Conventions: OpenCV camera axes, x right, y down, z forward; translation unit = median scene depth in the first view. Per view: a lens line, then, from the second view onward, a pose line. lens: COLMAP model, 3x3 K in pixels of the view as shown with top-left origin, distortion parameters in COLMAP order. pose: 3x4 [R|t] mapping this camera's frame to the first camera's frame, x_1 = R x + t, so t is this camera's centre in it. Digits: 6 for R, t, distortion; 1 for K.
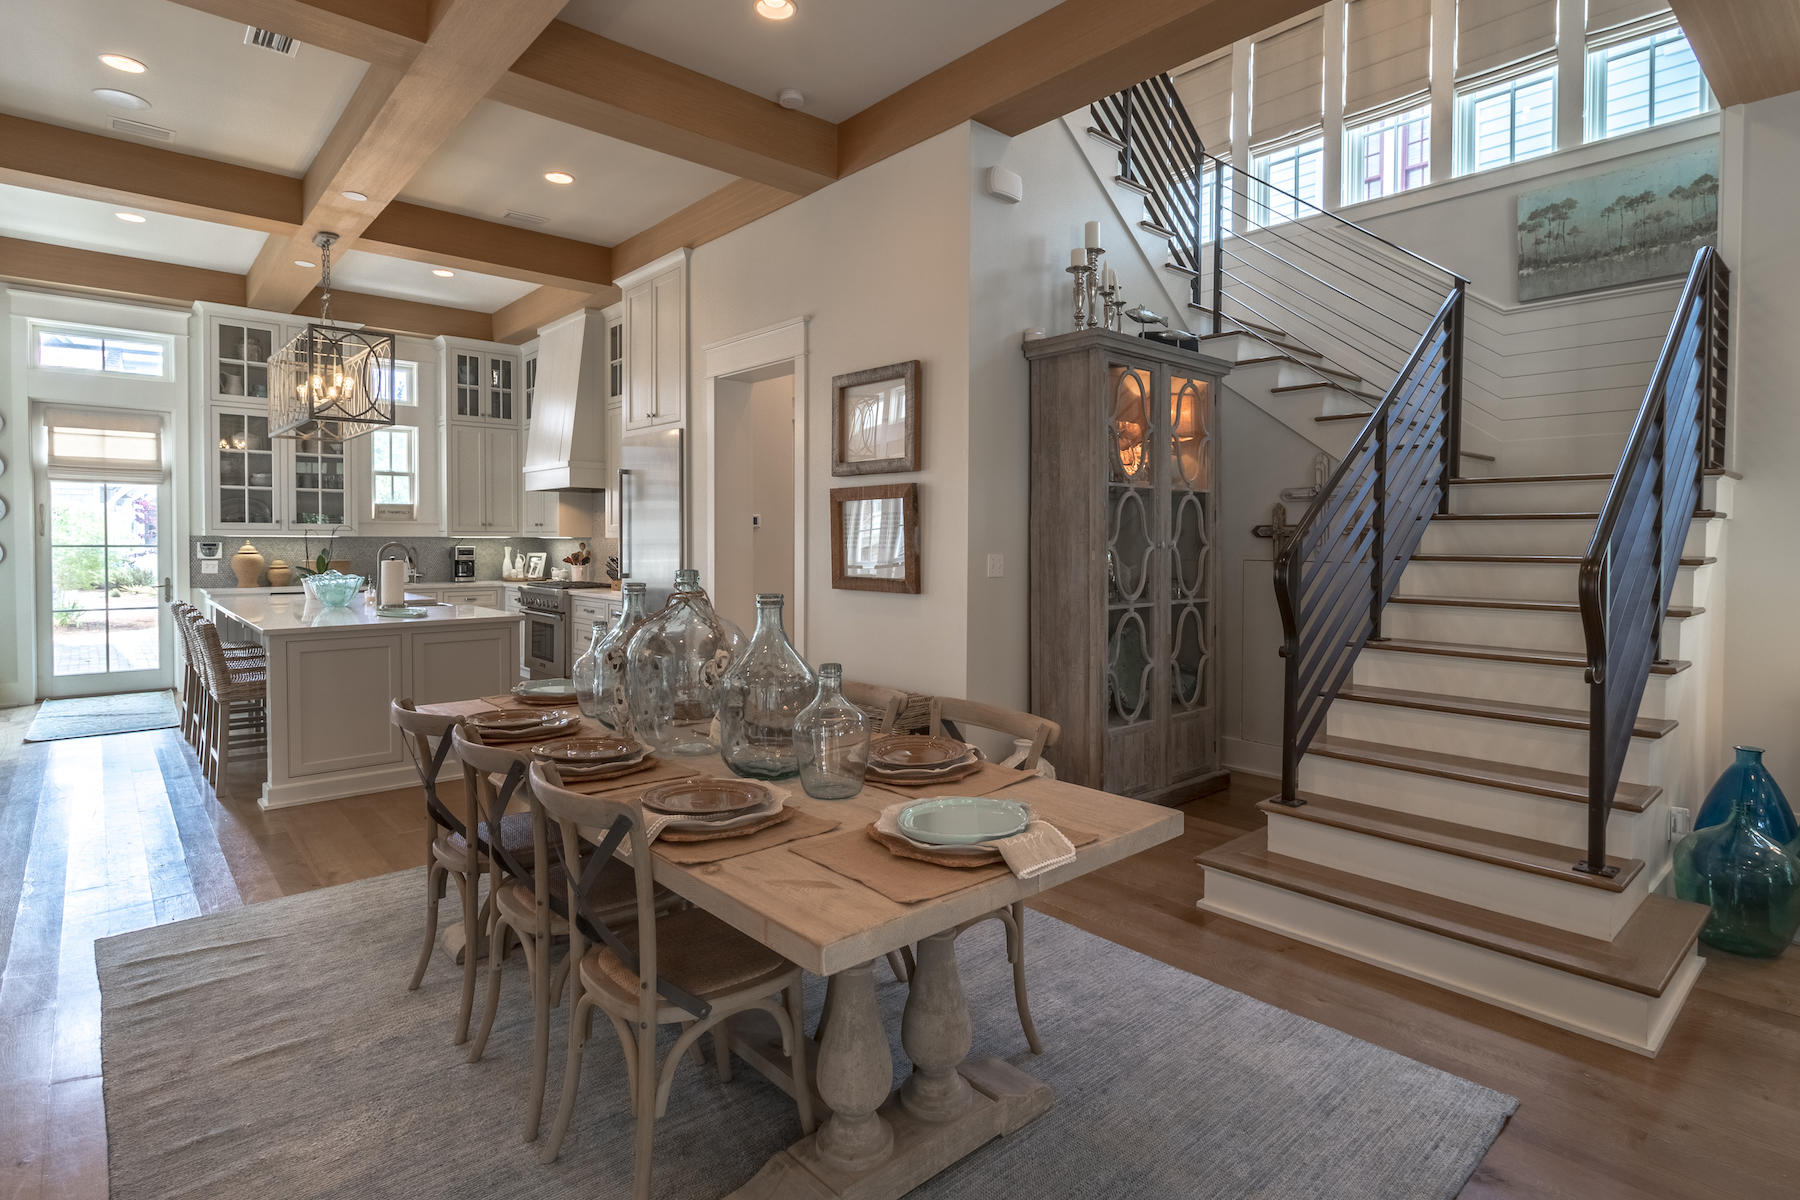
lens RADIAL K [[905.7, 0, 862.9], [0, 905.7, 551.8], [0, 0, 1]] dist [-0.002662, -0.000482]
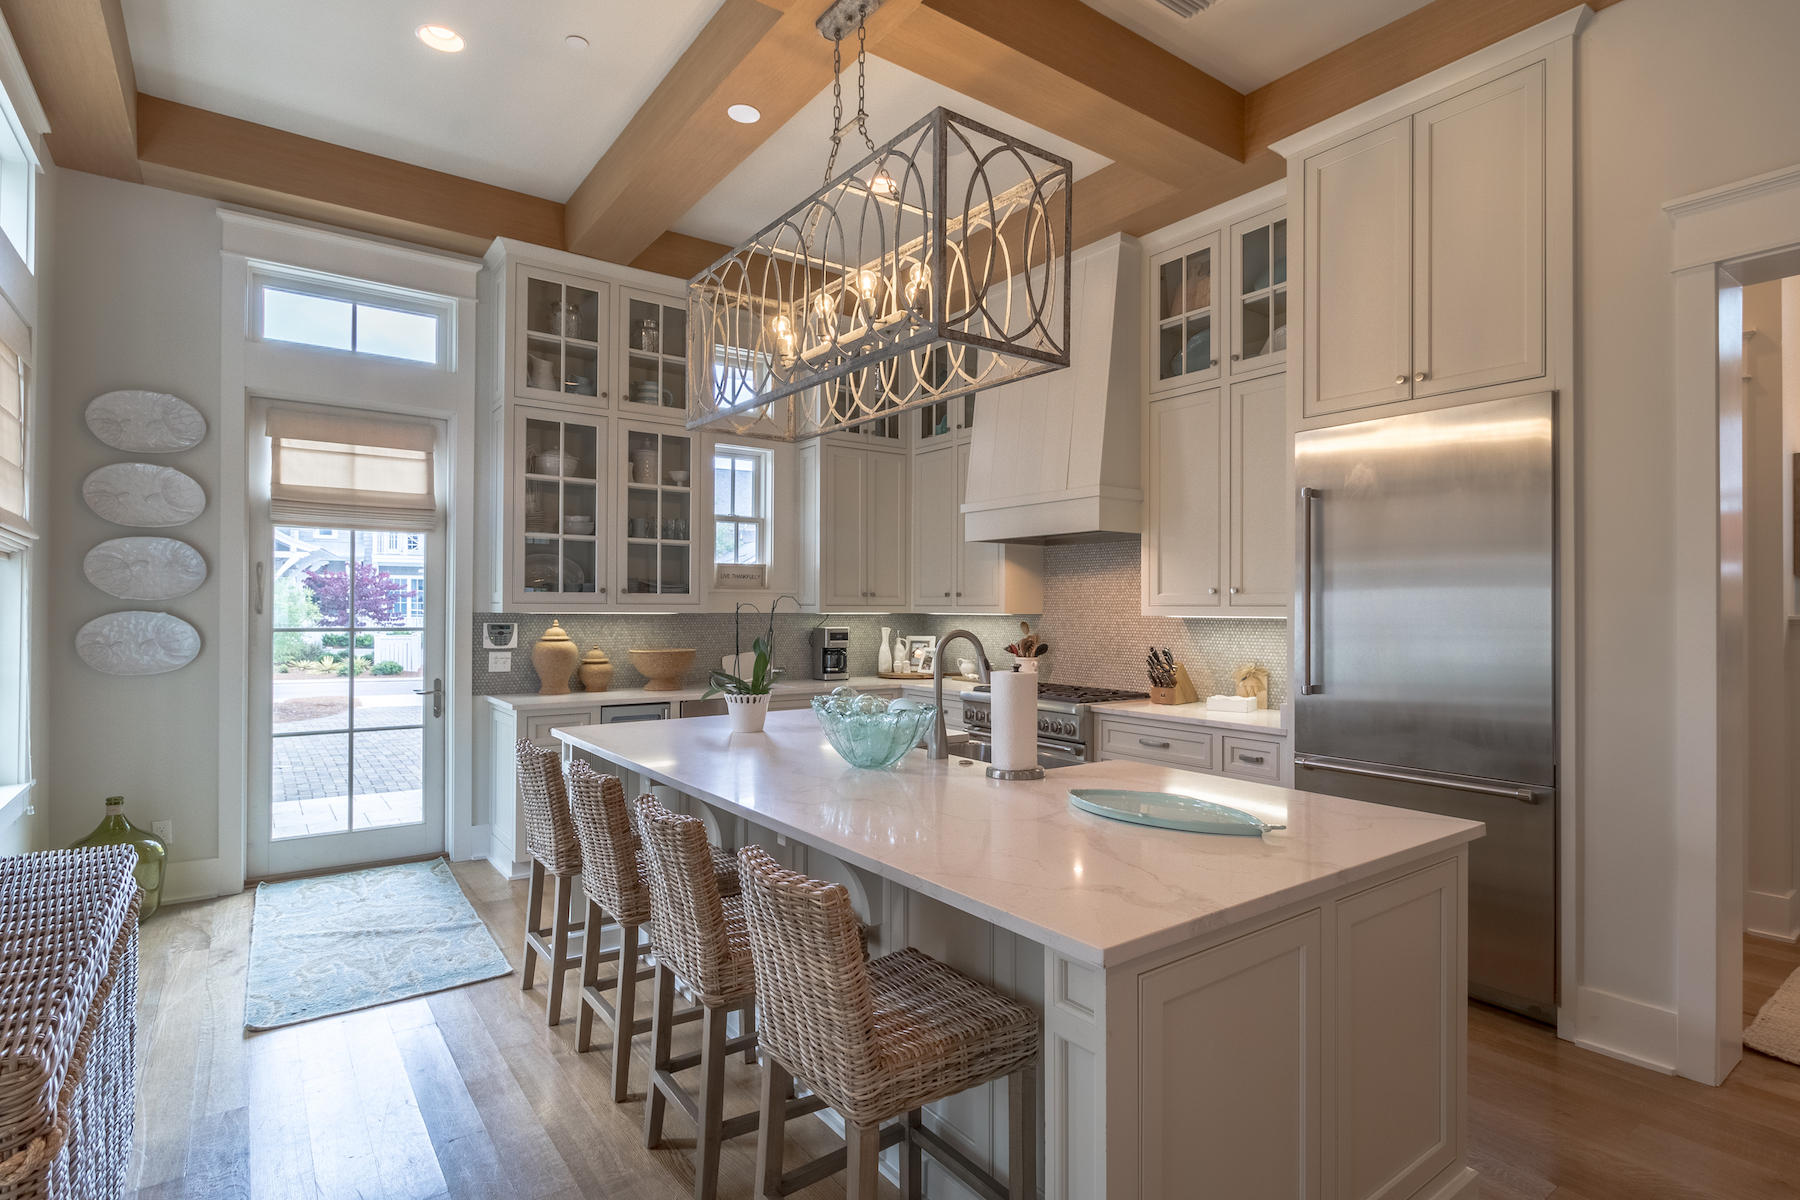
lens RADIAL K [[905.7, 0, 907.3], [0, 905.7, 597.7], [0, 0, 1]] dist [-0.002662, -0.000482]
pose [[0.997032, -0.002173, -0.076951, -0.392023], [0.000074, 0.999628, -0.027274, -0.011082], [0.076982, 0.027188, 0.996662, 0.390137]]
